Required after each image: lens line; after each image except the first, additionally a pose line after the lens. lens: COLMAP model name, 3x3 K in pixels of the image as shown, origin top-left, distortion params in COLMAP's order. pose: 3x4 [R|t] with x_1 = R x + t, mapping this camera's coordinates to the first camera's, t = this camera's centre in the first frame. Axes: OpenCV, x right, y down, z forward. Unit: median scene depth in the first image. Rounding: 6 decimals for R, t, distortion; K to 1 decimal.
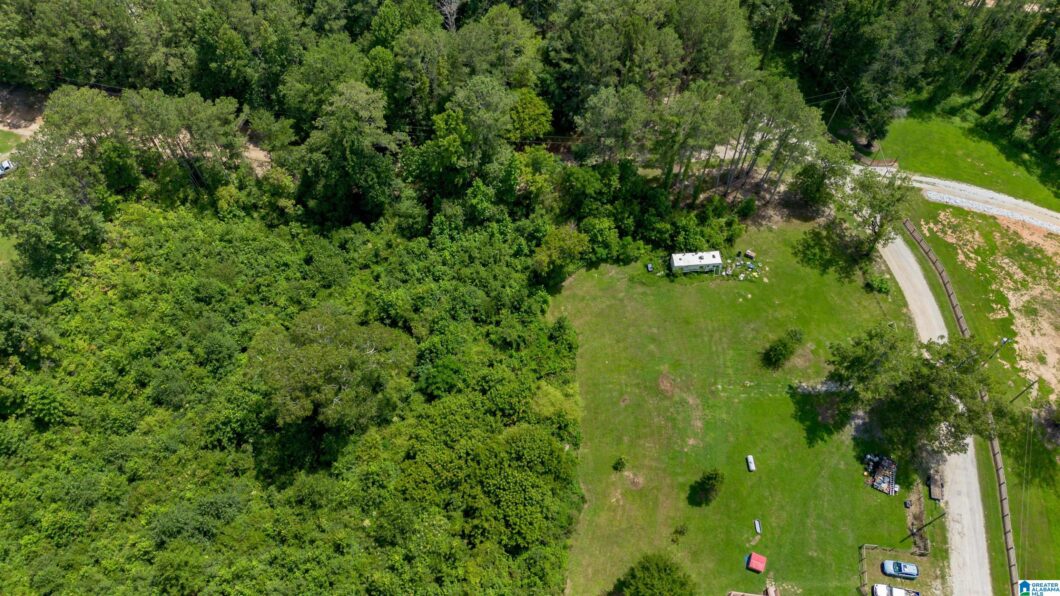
lens RADIAL K [[752.4, 0, 530.0], [0, 752.4, 298.0], [0, 0, 1]] dist [0.059738, -0.054902]
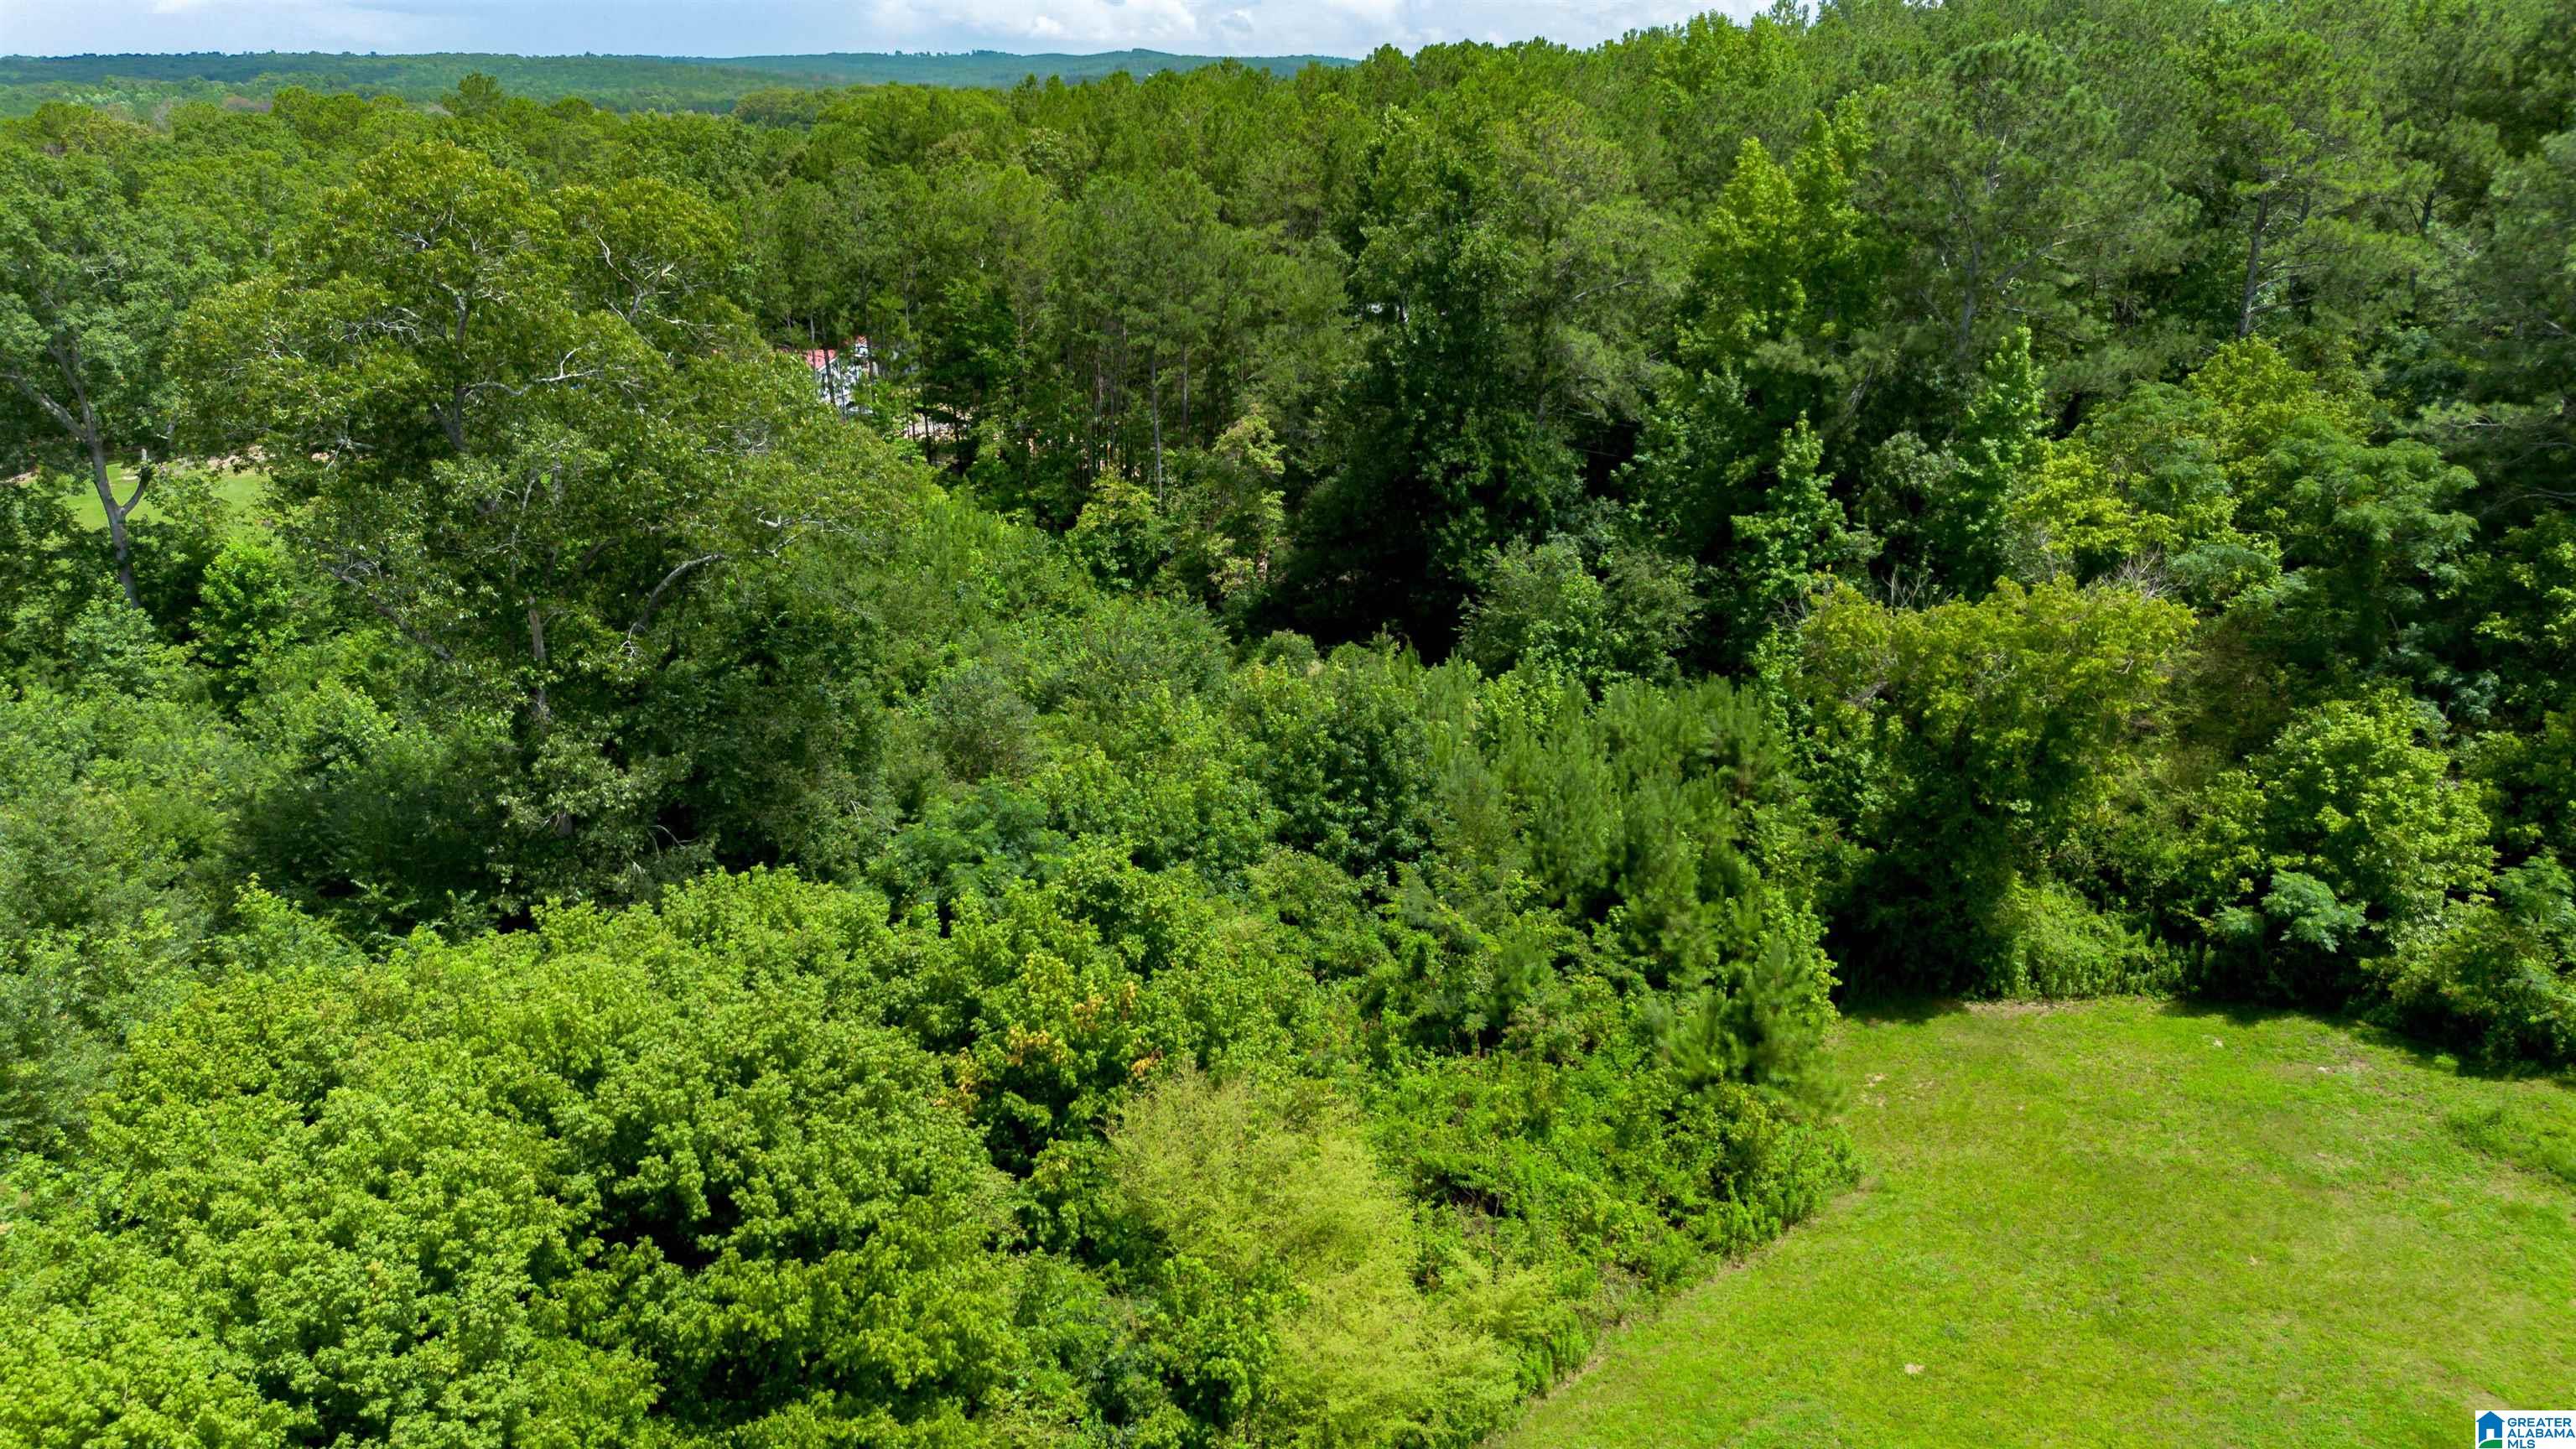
lens RADIAL K [[1828.5, 0, 1288.0], [0, 1828.5, 724.5], [0, 0, 1]] dist [0.059738, -0.054902]
pose [[0.683547, 0.238824, -0.689729, 0.202610], [-0.616285, 0.695162, -0.370057, 0.176233], [0.391095, 0.678021, 0.622359, 0.673661]]
